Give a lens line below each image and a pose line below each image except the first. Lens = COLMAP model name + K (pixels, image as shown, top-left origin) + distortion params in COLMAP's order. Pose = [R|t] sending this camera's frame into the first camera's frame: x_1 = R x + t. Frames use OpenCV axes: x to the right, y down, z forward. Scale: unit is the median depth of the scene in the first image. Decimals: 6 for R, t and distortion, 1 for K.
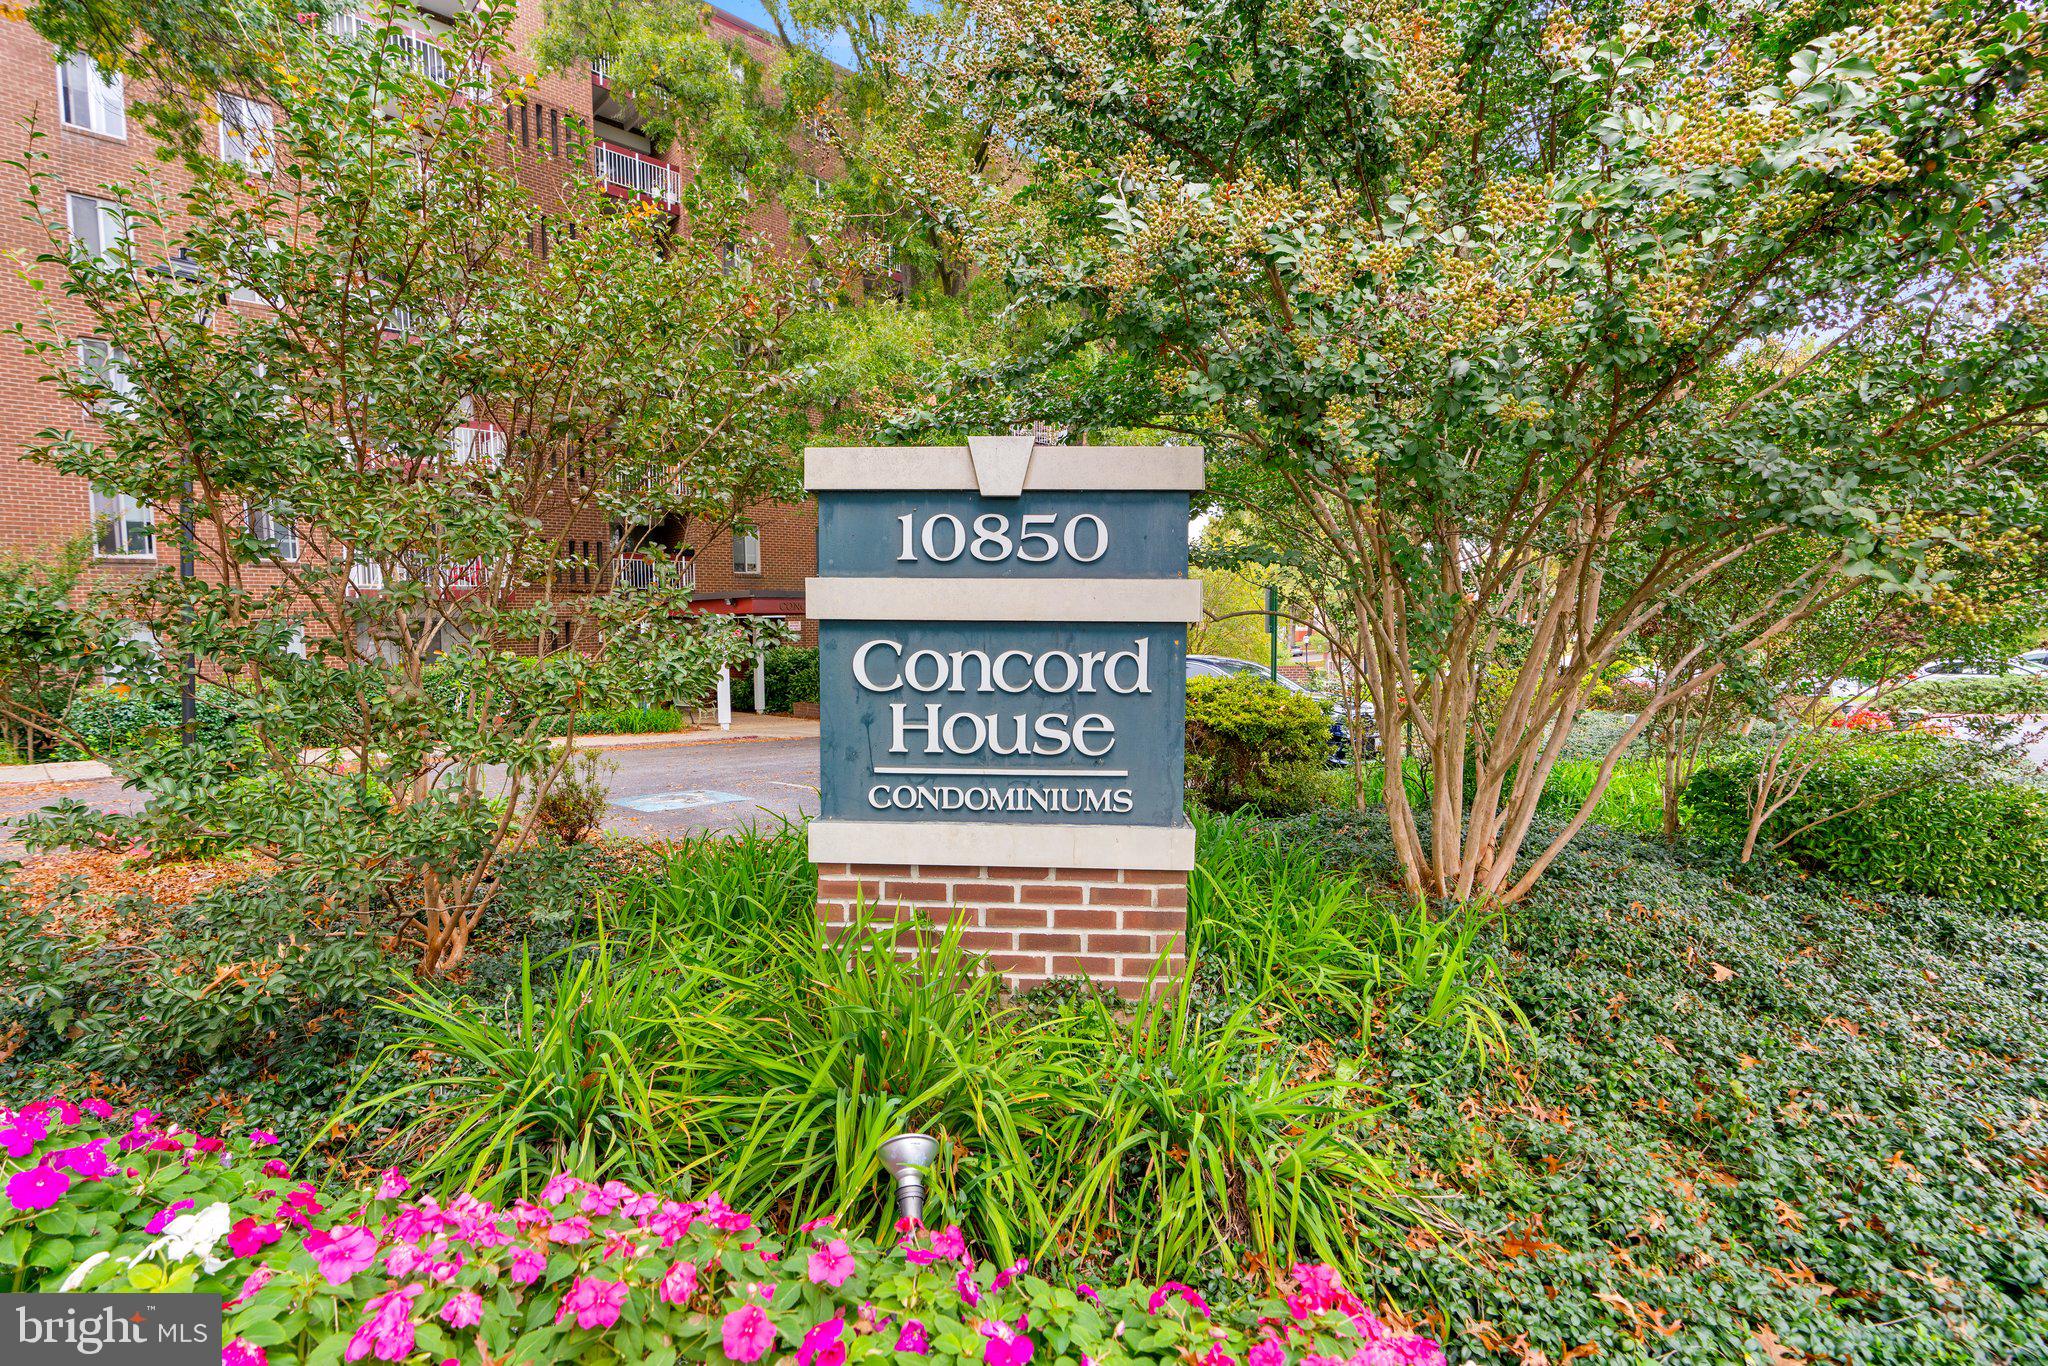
lens RADIAL K [[920.3, 0, 1024.0], [0, 920.3, 683.0], [0, 0, 1]] dist [-0.016121, 0.007578]
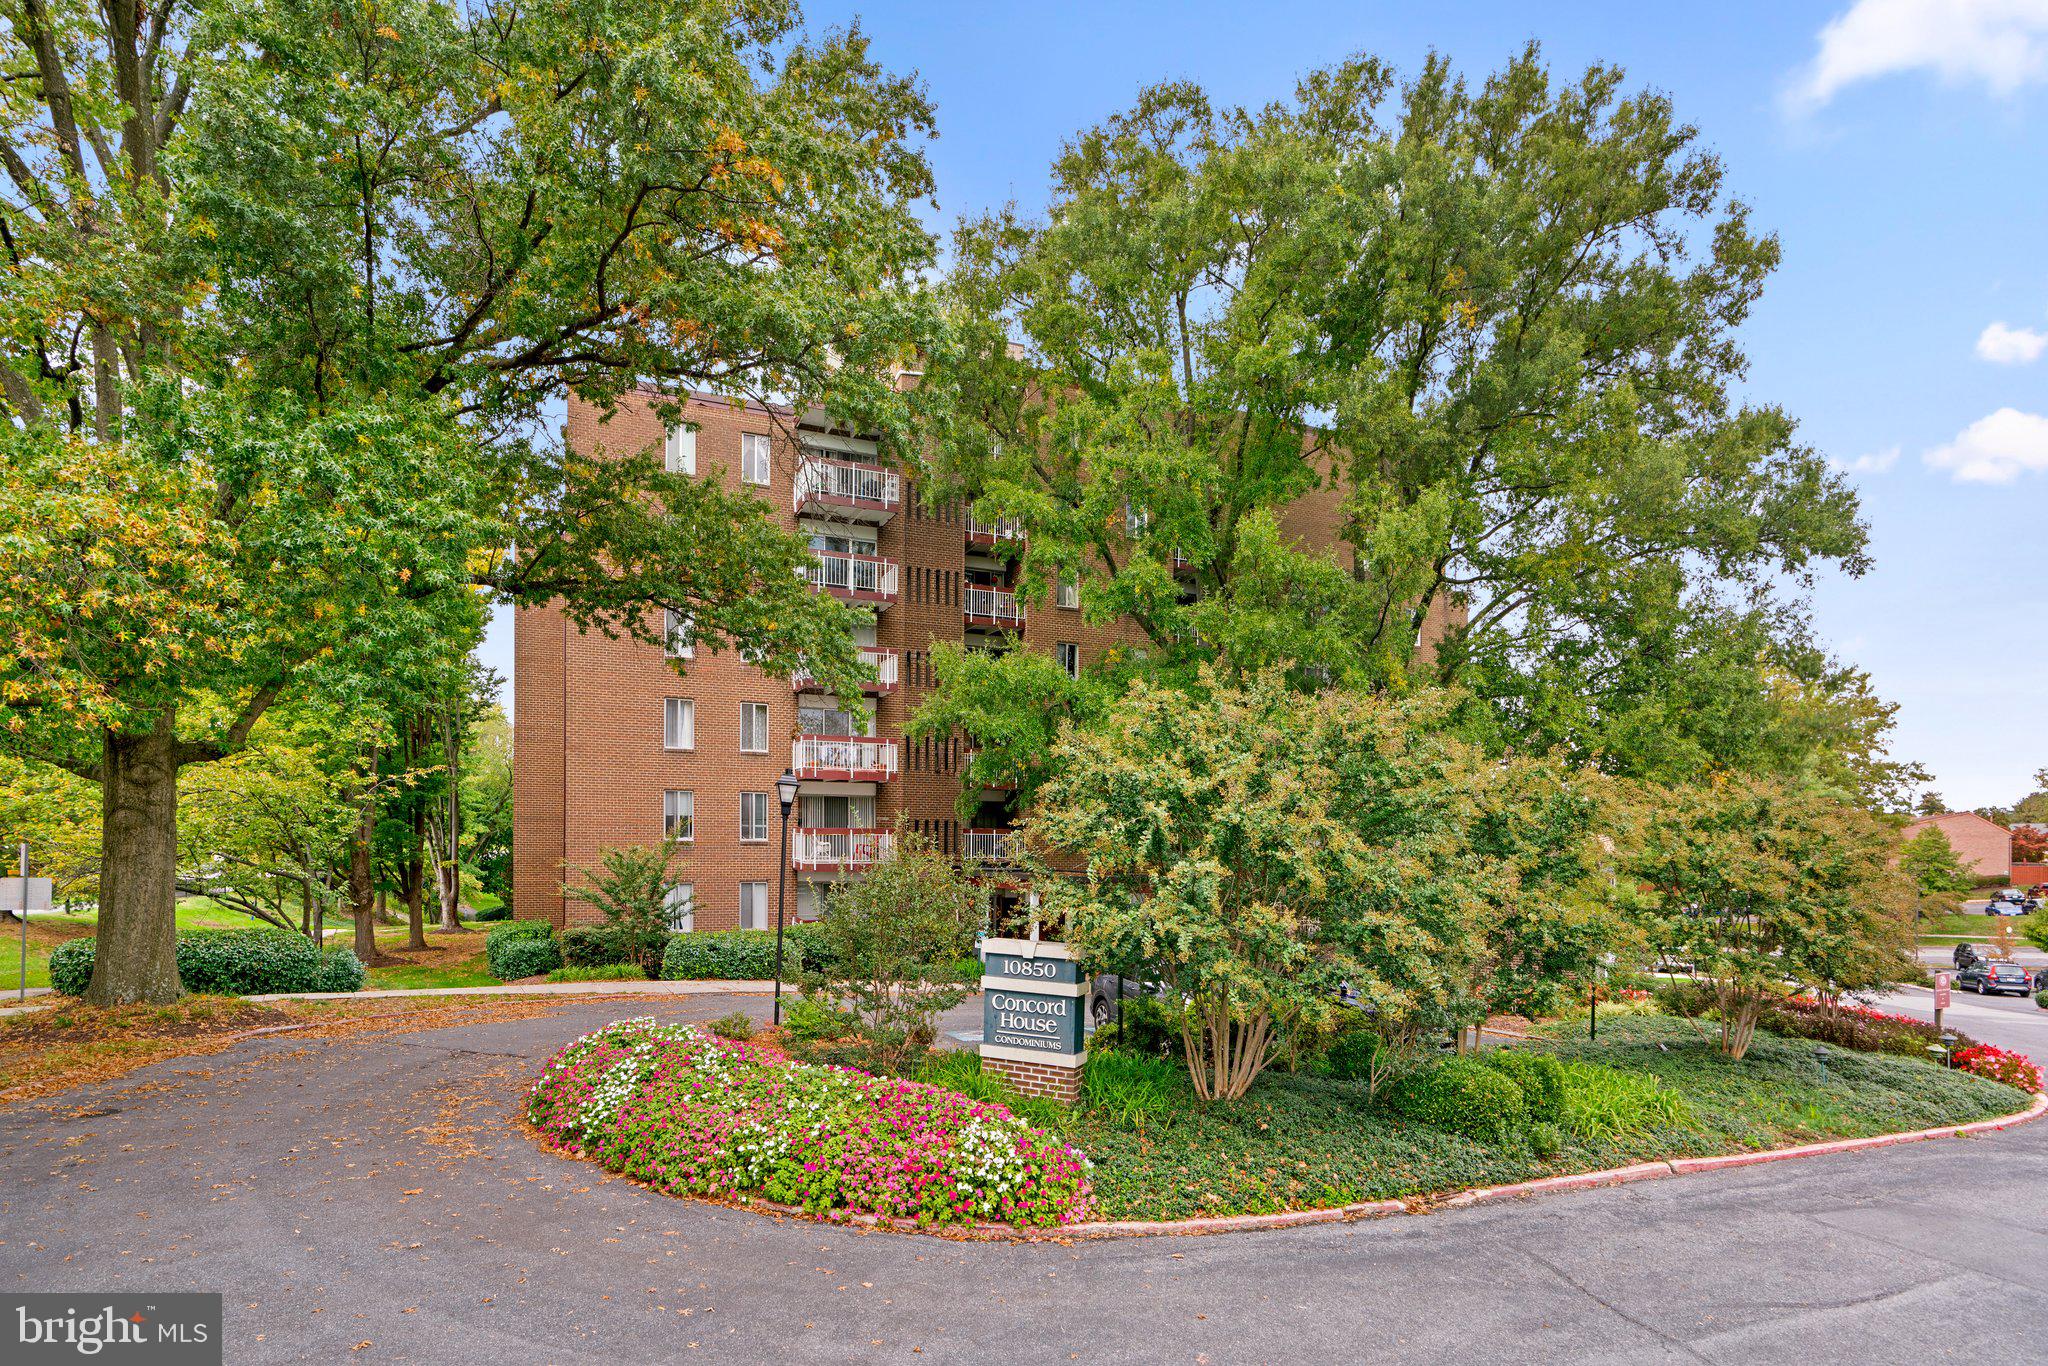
lens RADIAL K [[920.3, 0, 1024.0], [0, 920.3, 683.0], [0, 0, 1]] dist [-0.016121, 0.007578]
pose [[0.943862, -0.048733, -0.326726, 1.224738], [-0.028159, 0.973589, -0.226565, -0.439224], [0.329138, 0.223046, 0.917561, -2.679170]]
